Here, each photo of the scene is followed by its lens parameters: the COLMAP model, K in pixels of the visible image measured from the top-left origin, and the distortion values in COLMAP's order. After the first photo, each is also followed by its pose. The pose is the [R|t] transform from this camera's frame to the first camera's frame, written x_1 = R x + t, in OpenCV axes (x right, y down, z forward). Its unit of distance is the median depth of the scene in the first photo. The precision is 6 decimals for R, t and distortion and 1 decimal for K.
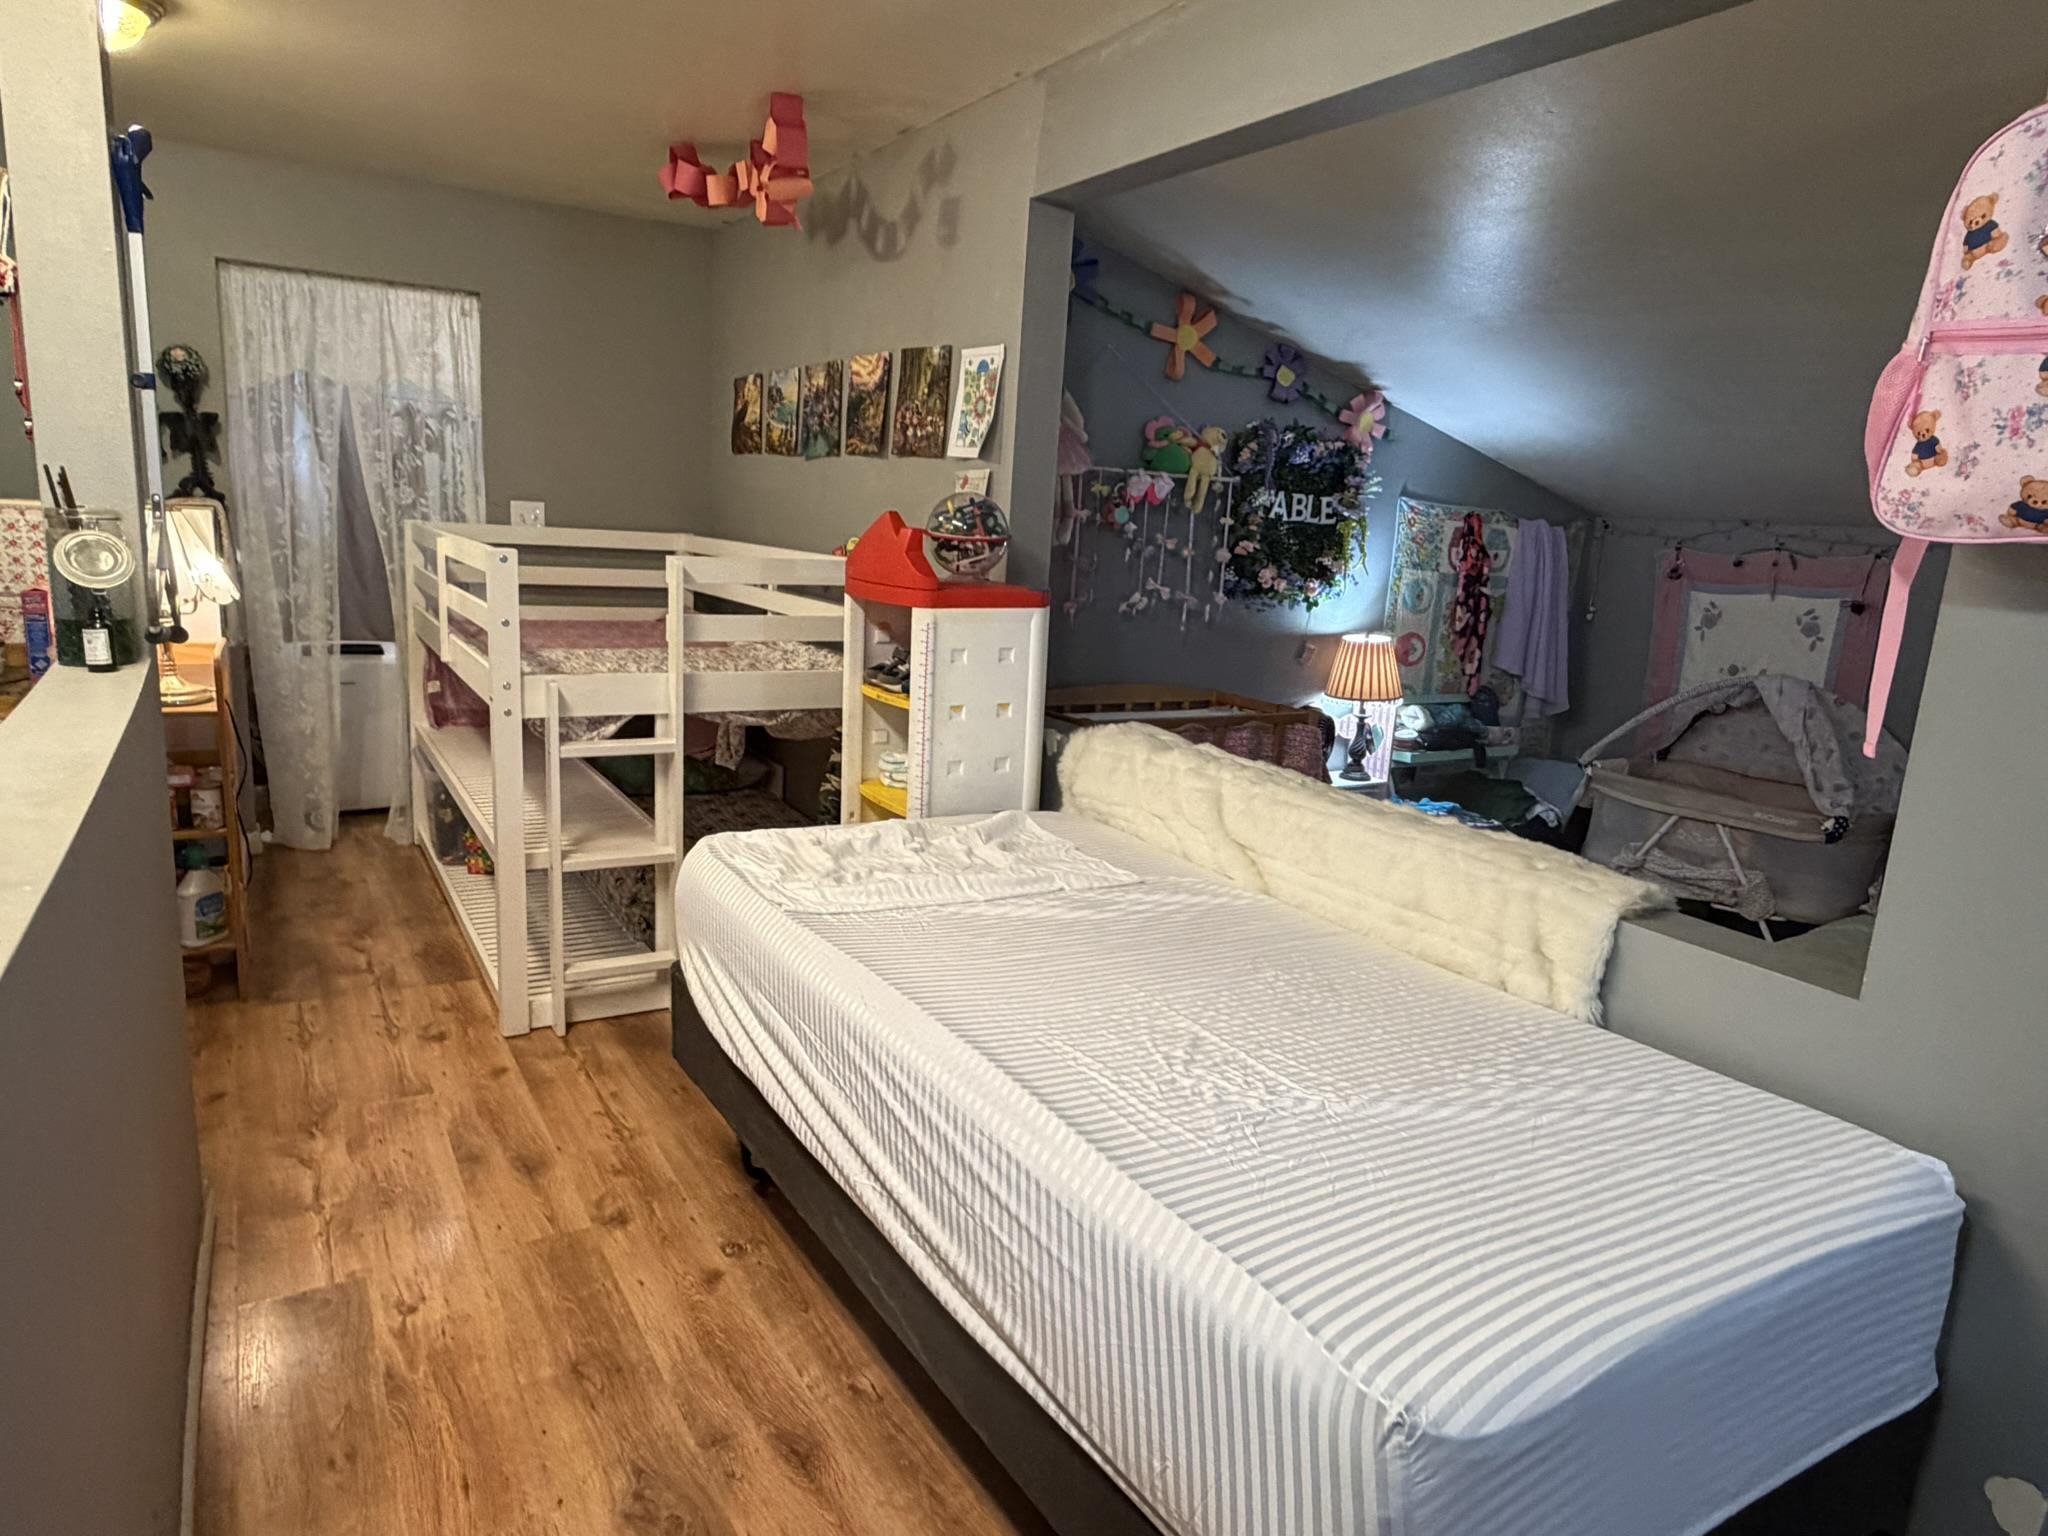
lens RADIAL K [[1252.5, 0, 1017.2], [0, 1252.5, 773.6], [0, 0, 1]] dist [0.002874, -0.001618]
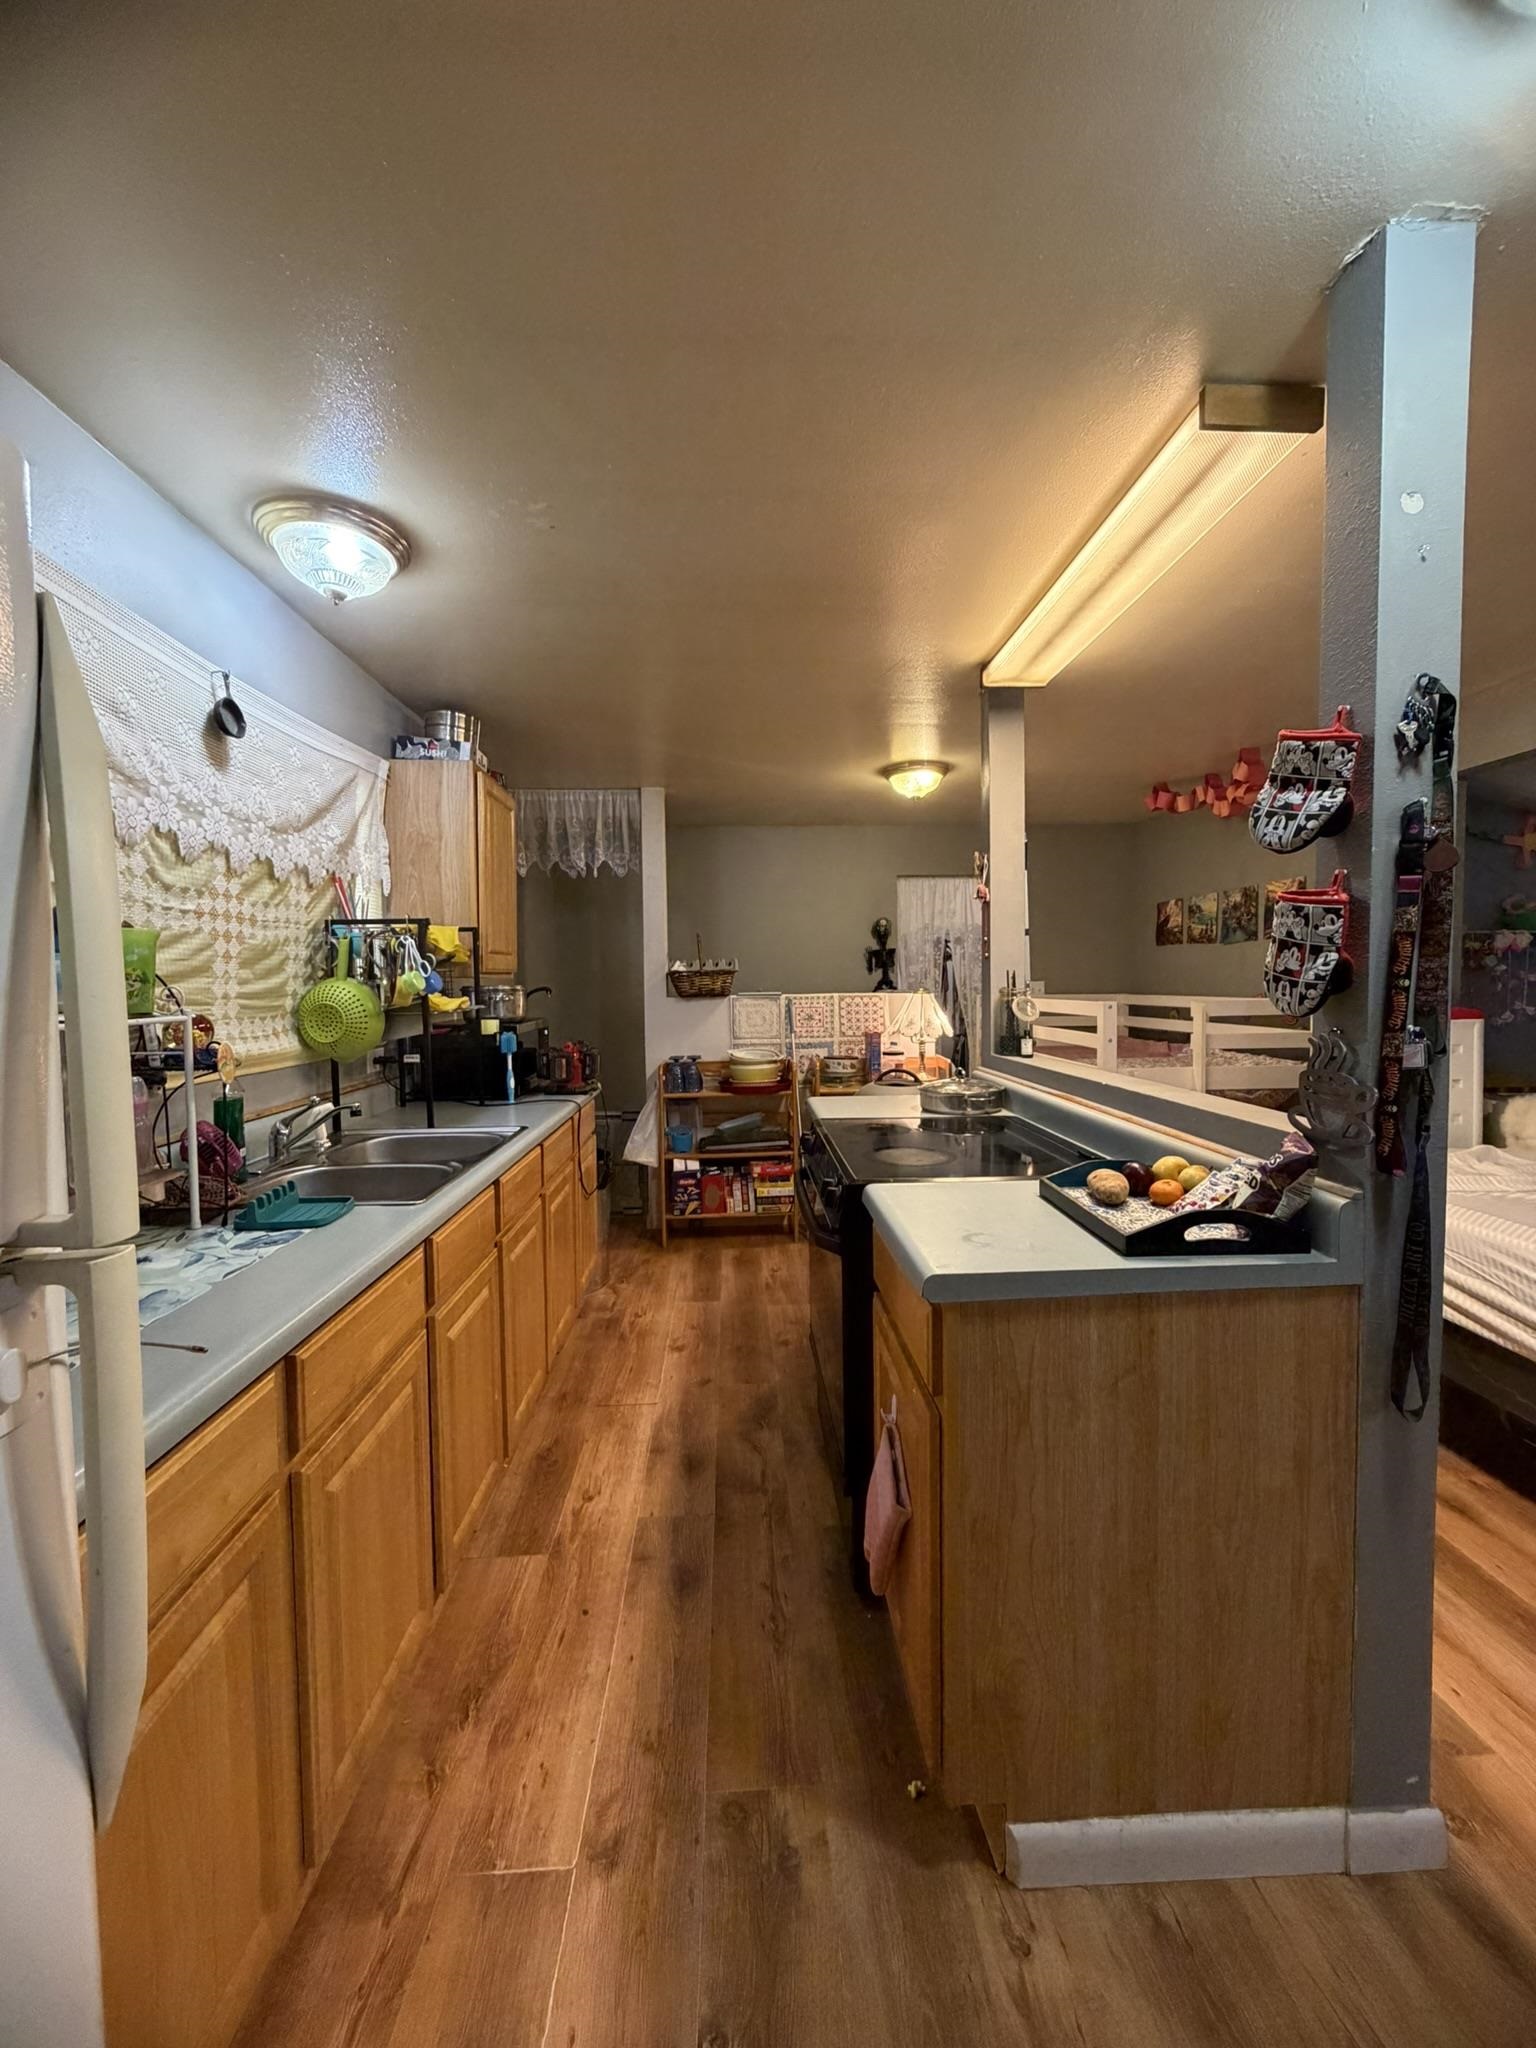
lens RADIAL K [[812.6, 0, 769.2], [0, 812.6, 1014.9], [0, 0, 1]] dist [-0.002960, 0.000757]
pose [[0.875950, -0.049181, -0.479889, -0.206950], [-0.034966, 0.985700, -0.164842, 0.047606], [0.481133, 0.161173, 0.861704, -0.239422]]
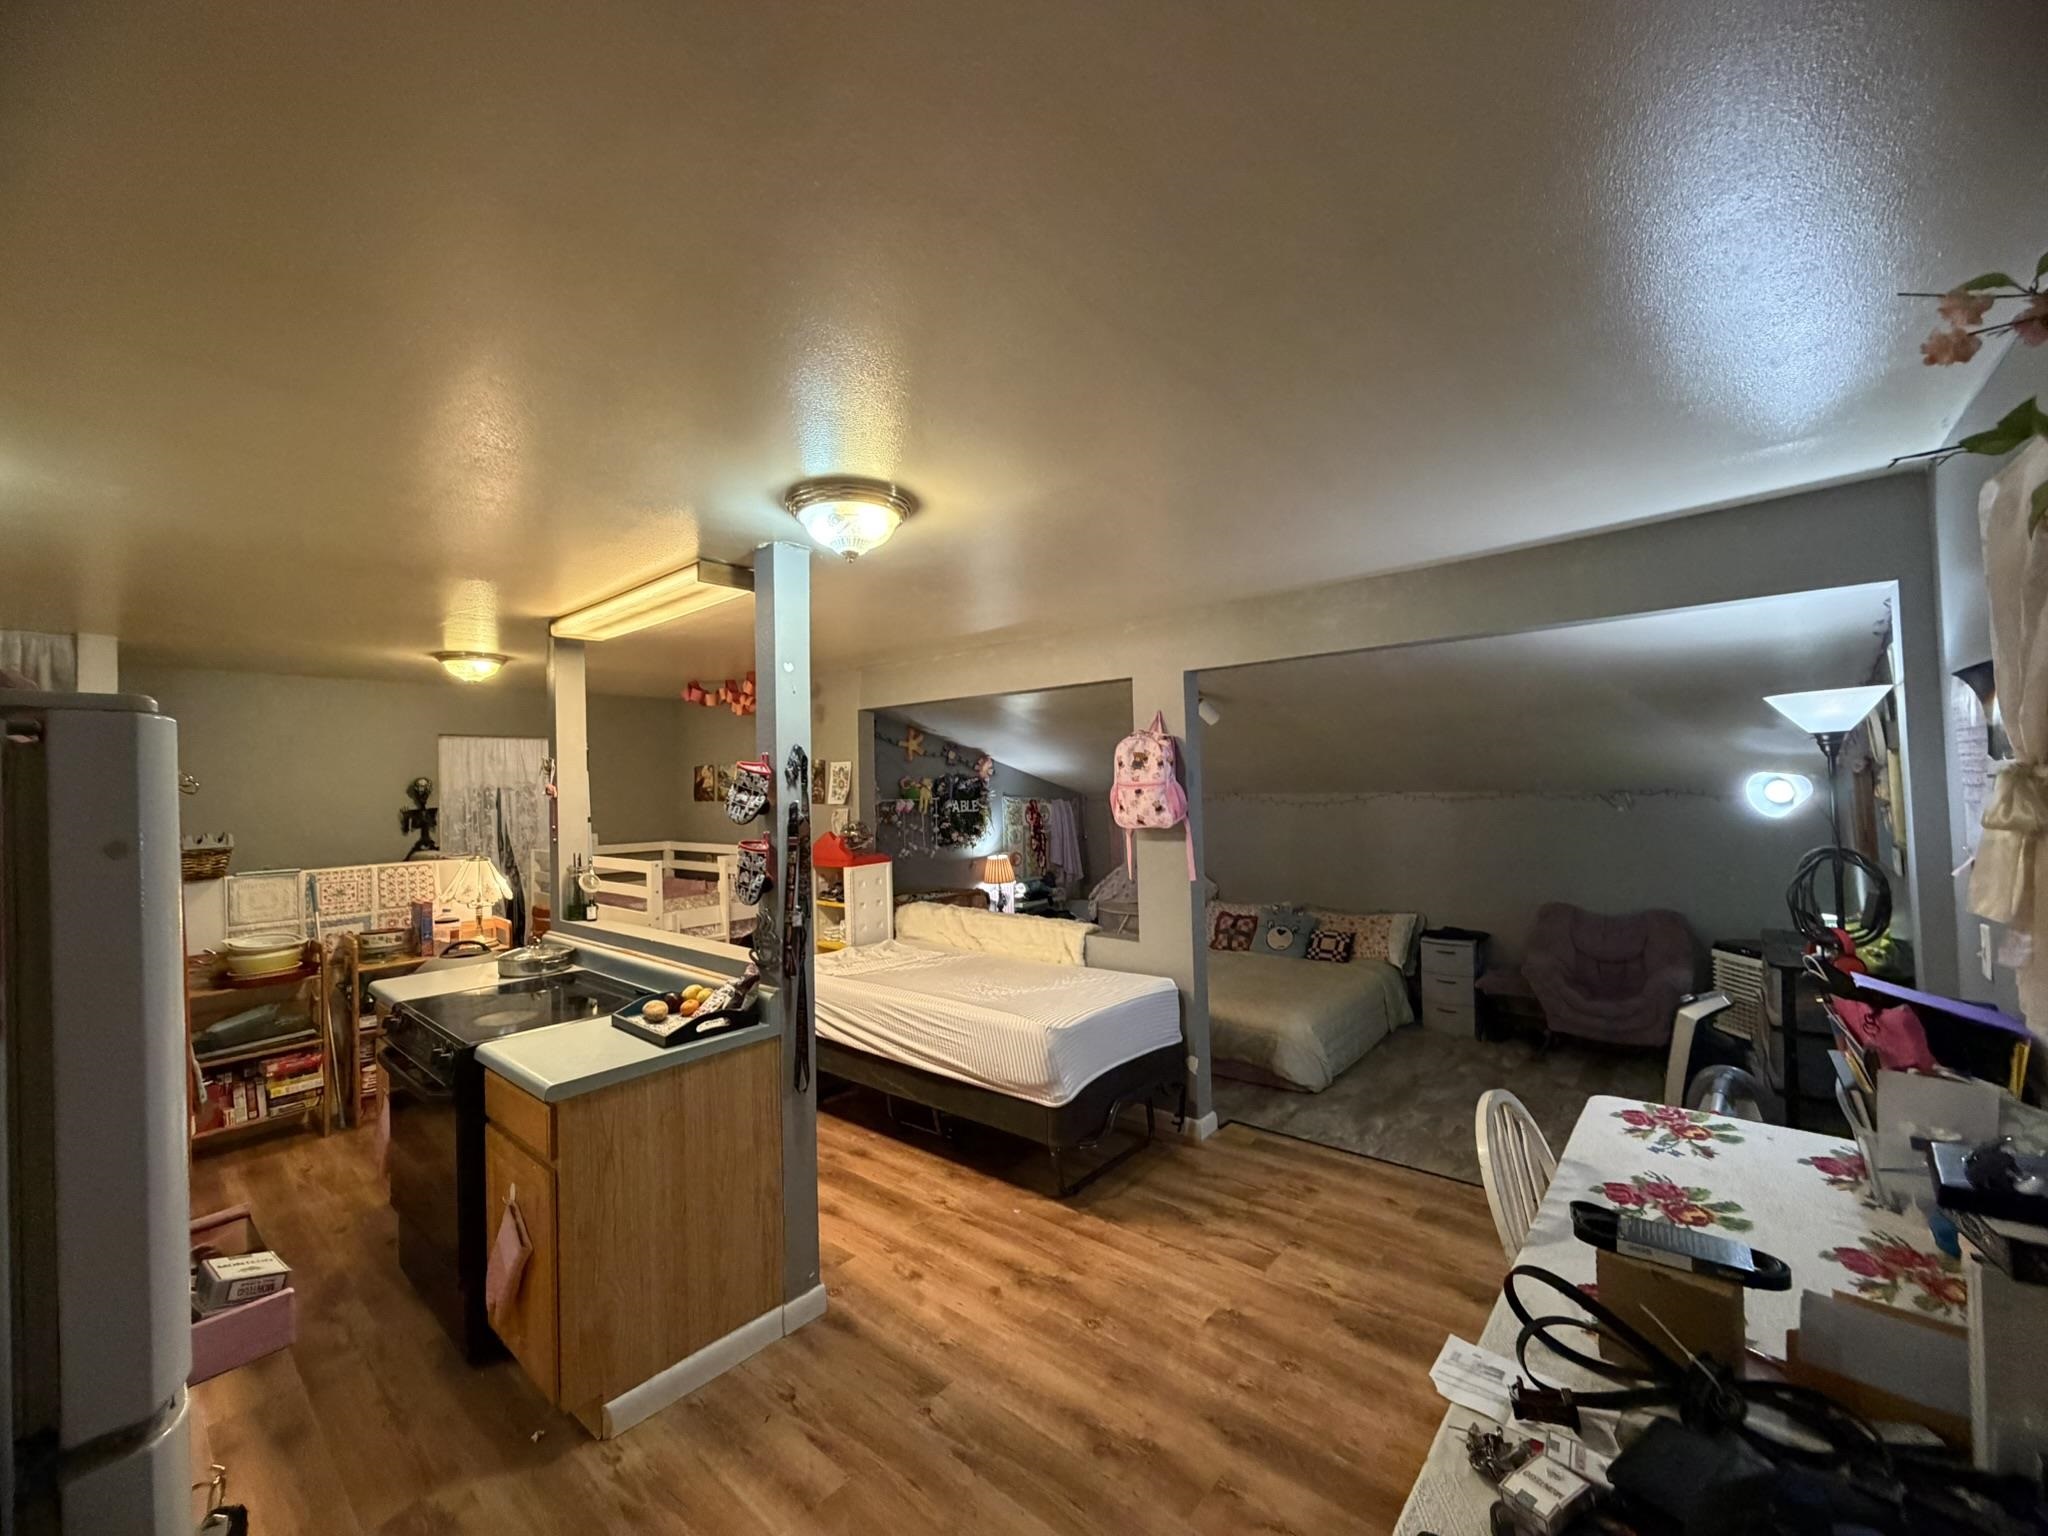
lens RADIAL K [[812.6, 0, 1015.0], [0, 812.6, 769.1], [0, 0, 1]] dist [-0.002960, 0.000757]
pose [[0.948459, -0.074814, 0.307941, -0.169295], [0.139638, 0.970975, -0.194186, 0.037669], [-0.284475, 0.227178, 0.931377, -0.537258]]
